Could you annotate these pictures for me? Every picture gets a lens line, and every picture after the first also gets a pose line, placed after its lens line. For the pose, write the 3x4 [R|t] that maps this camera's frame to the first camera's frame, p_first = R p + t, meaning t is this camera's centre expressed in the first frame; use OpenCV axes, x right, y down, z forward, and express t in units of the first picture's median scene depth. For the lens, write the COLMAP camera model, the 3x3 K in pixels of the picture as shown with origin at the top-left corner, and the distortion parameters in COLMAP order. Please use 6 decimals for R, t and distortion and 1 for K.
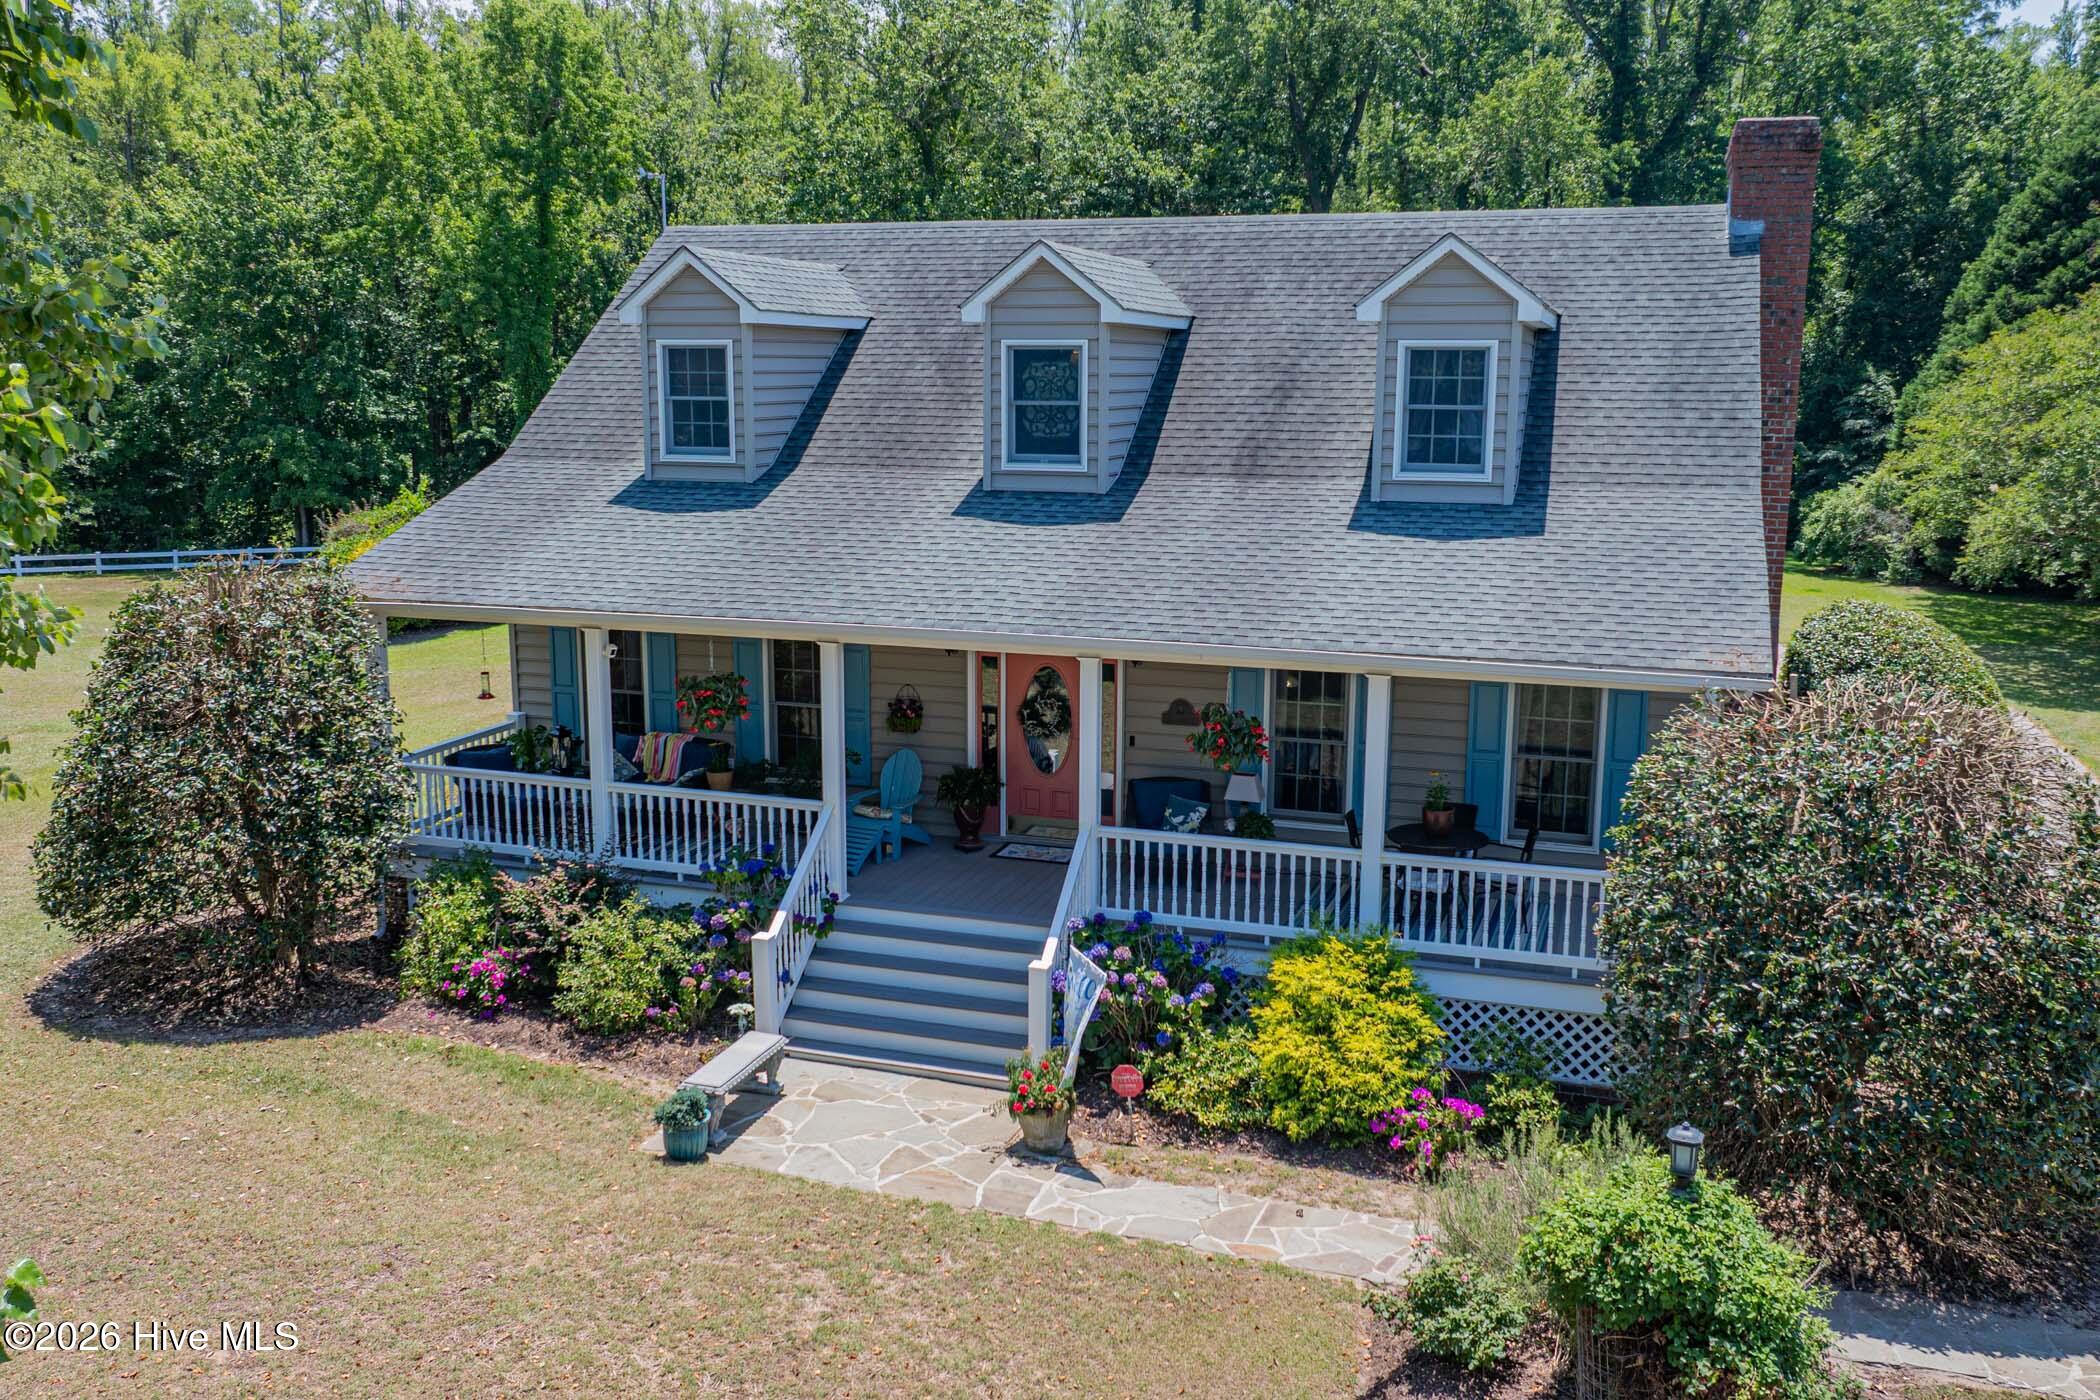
lens RADIAL K [[1762.9, 0, 1062.0], [0, 1762.9, 690.1], [0, 0, 1]] dist [-0.007078, -0.031839]
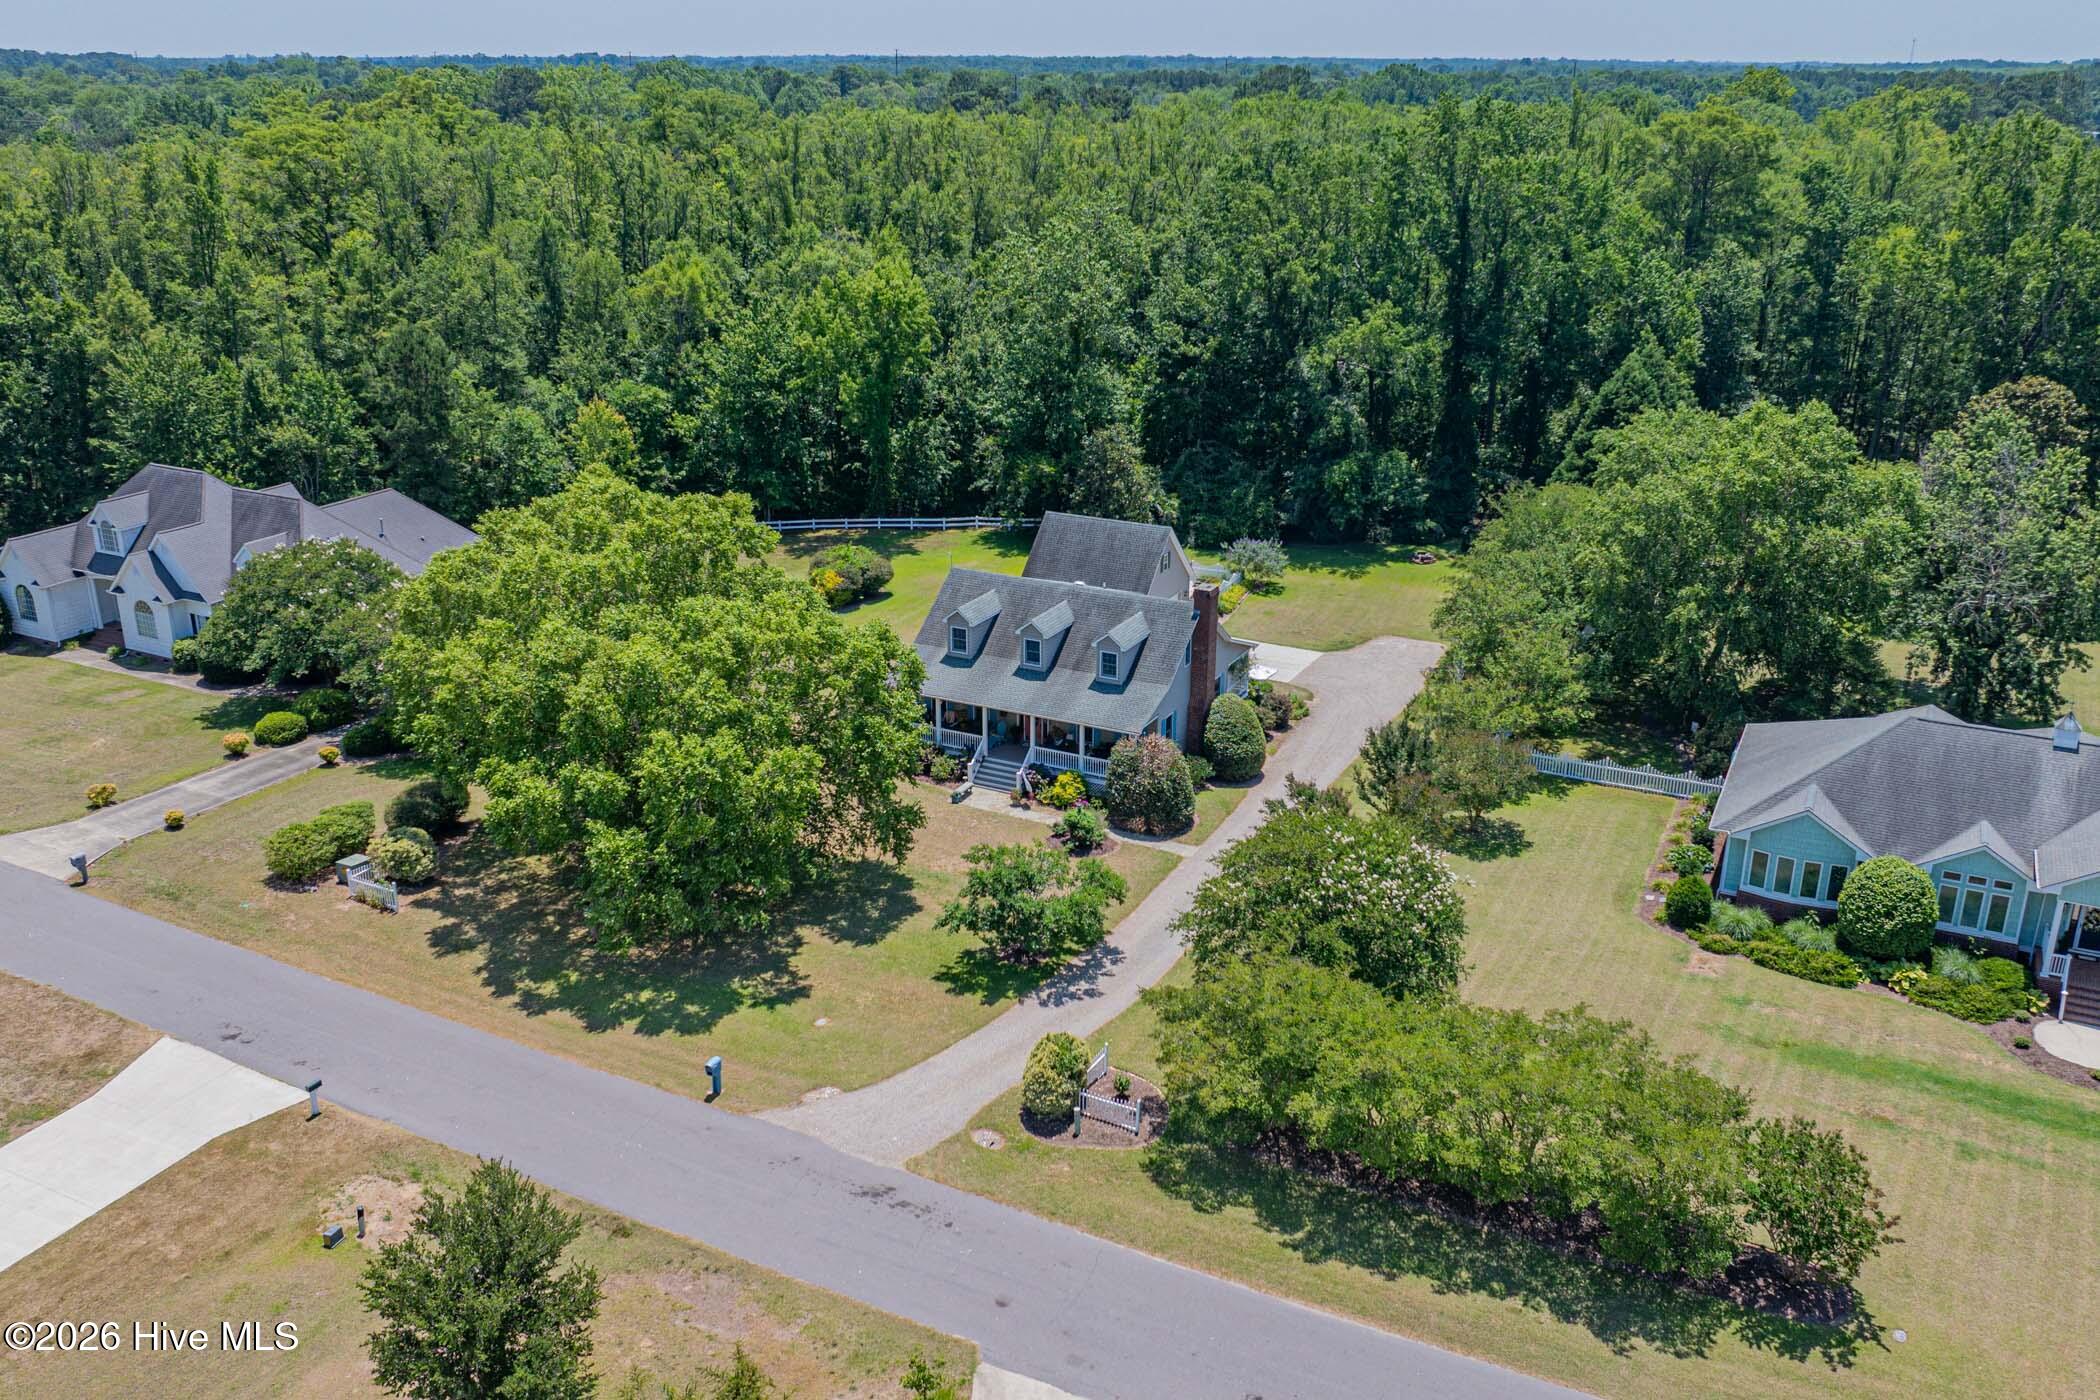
lens RADIAL K [[1762.9, 0, 1062.0], [0, 1762.9, 690.1], [0, 0, 1]] dist [-0.007078, -0.031839]
pose [[0.989969, 0.049508, -0.132325, 0.796233], [-0.029288, 0.988162, 0.150595, -0.887275], [0.138214, -0.145209, 0.979700, -4.126021]]
